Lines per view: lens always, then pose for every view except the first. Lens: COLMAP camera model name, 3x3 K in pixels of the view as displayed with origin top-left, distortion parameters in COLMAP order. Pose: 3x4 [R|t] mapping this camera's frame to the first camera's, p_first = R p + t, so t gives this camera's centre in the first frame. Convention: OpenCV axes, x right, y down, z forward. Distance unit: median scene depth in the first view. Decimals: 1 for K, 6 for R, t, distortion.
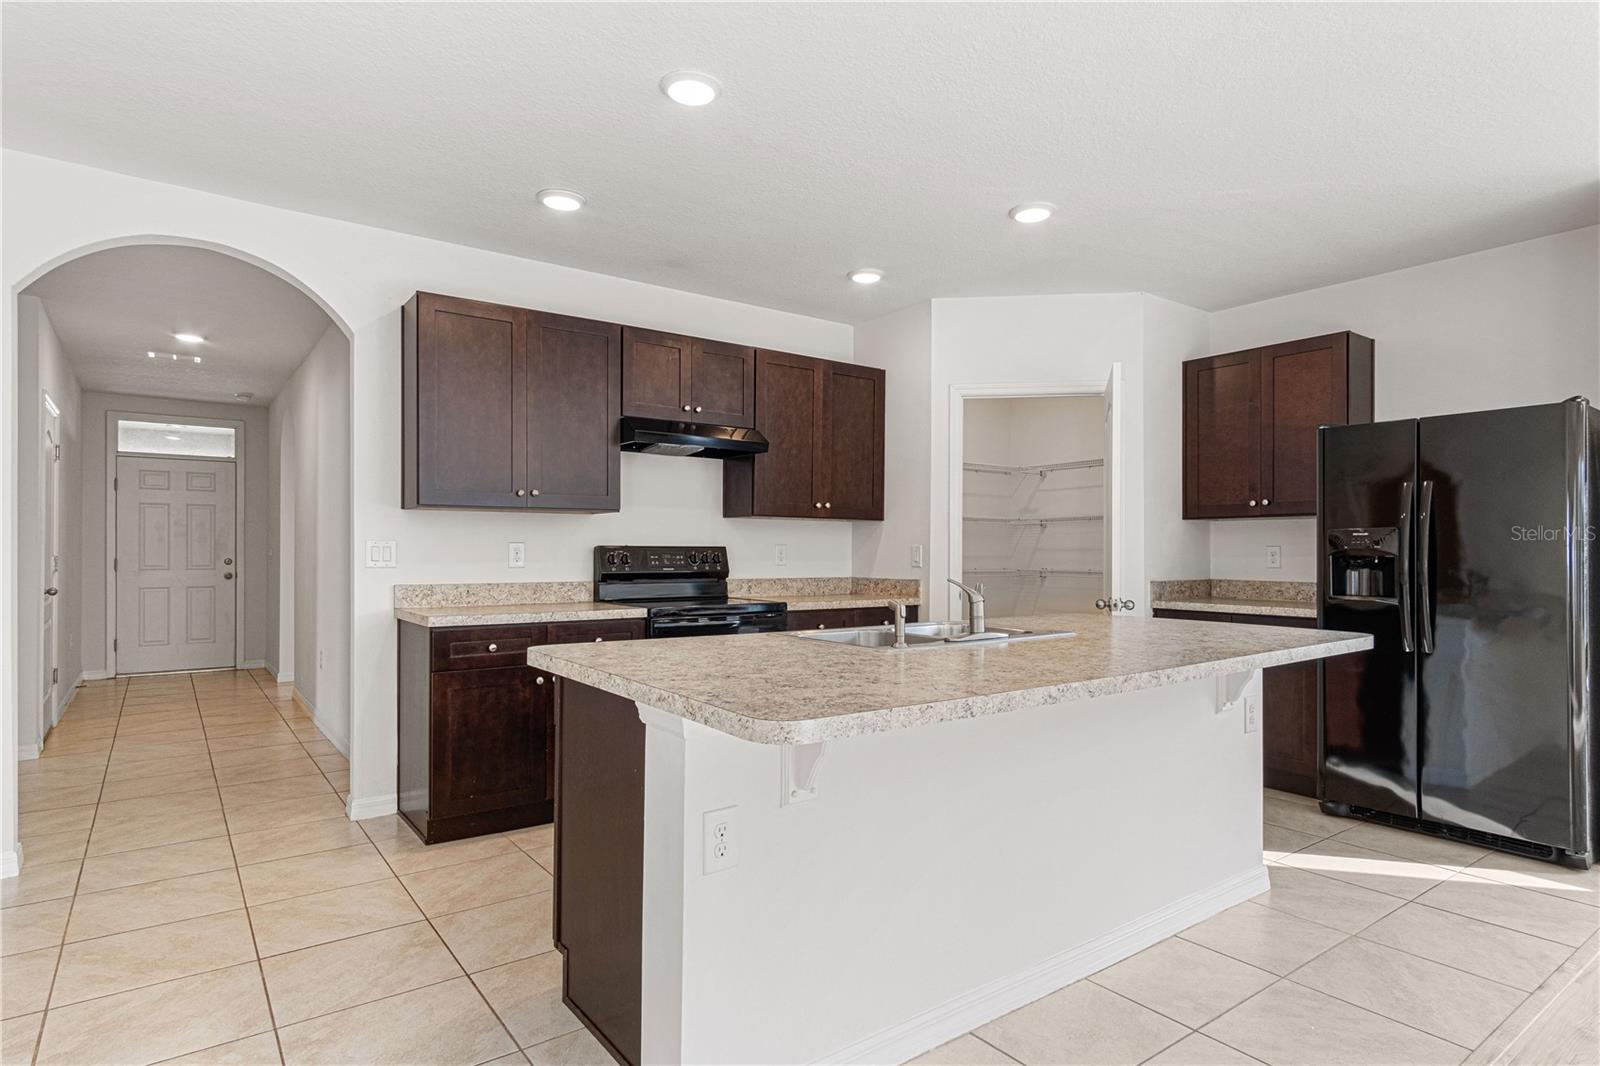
lens RADIAL K [[863.0, 0, 800.0], [0, 863.0, 533.0], [0, 0, 1]] dist [0.015187, 0.000218]
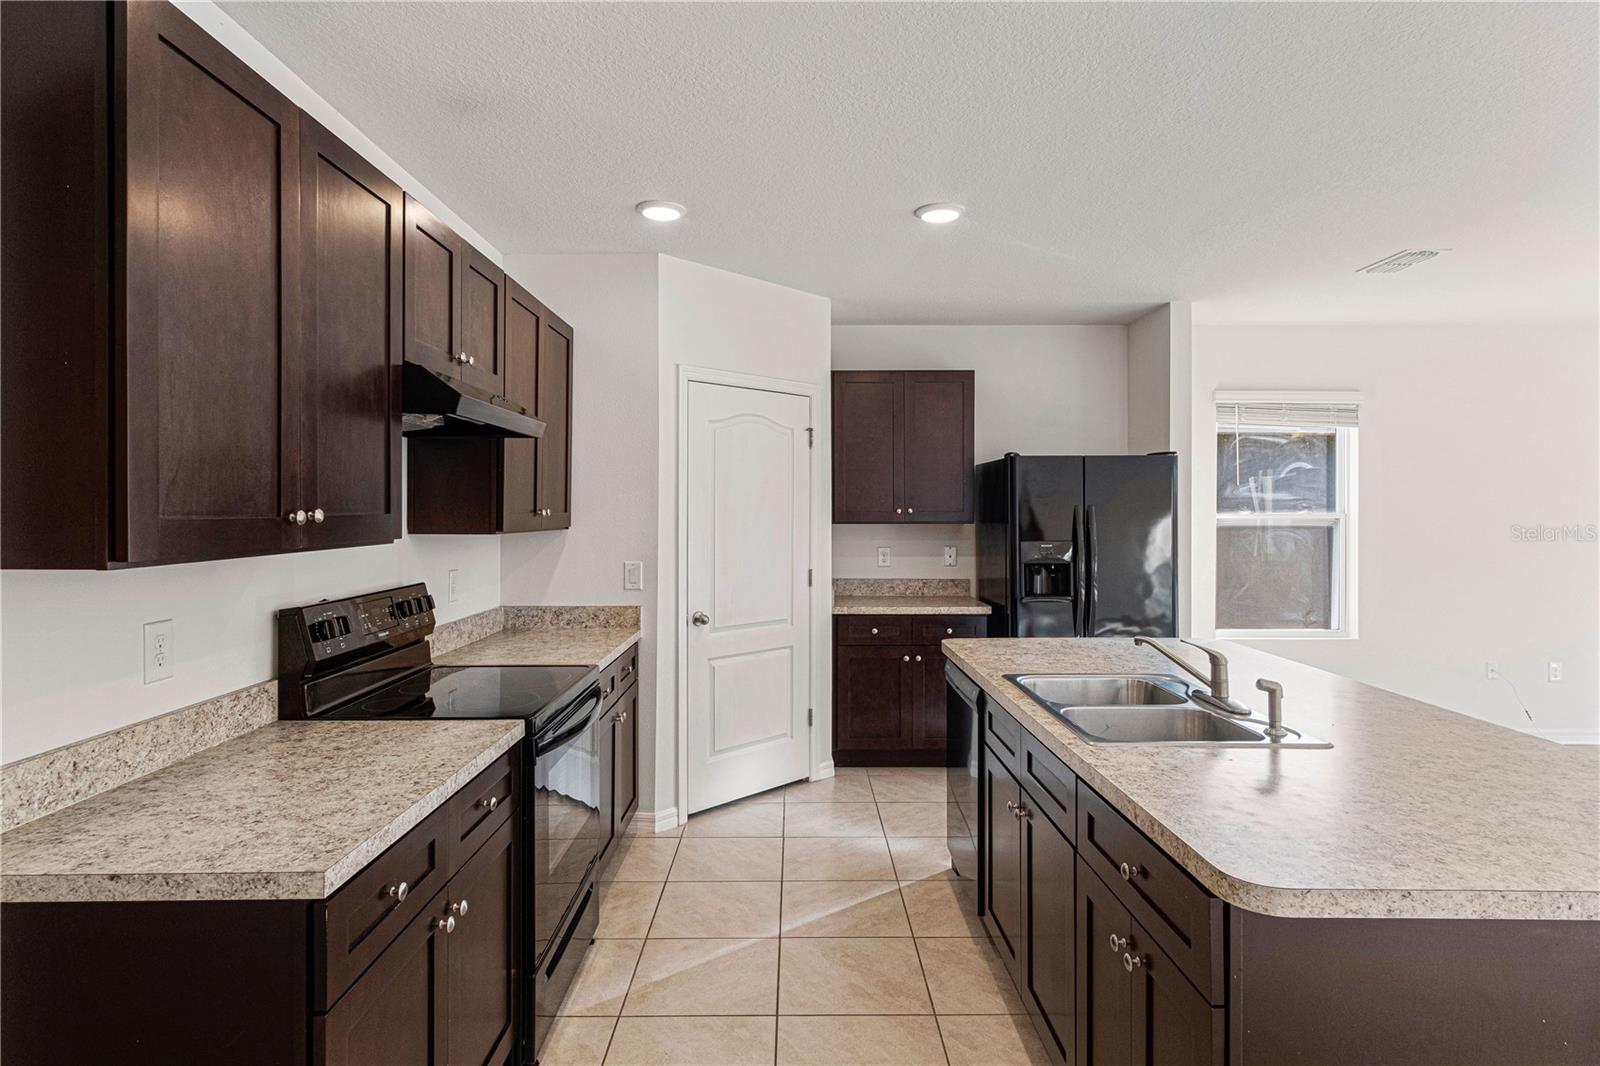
lens RADIAL K [[863.0, 0, 800.0], [0, 863.0, 533.0], [0, 0, 1]] dist [0.015187, 0.000218]
pose [[0.596442, -0.025251, 0.802259, -0.436294], [-0.009881, 0.999198, 0.038795, -0.047934], [-0.802596, -0.031067, 0.595714, 0.442230]]
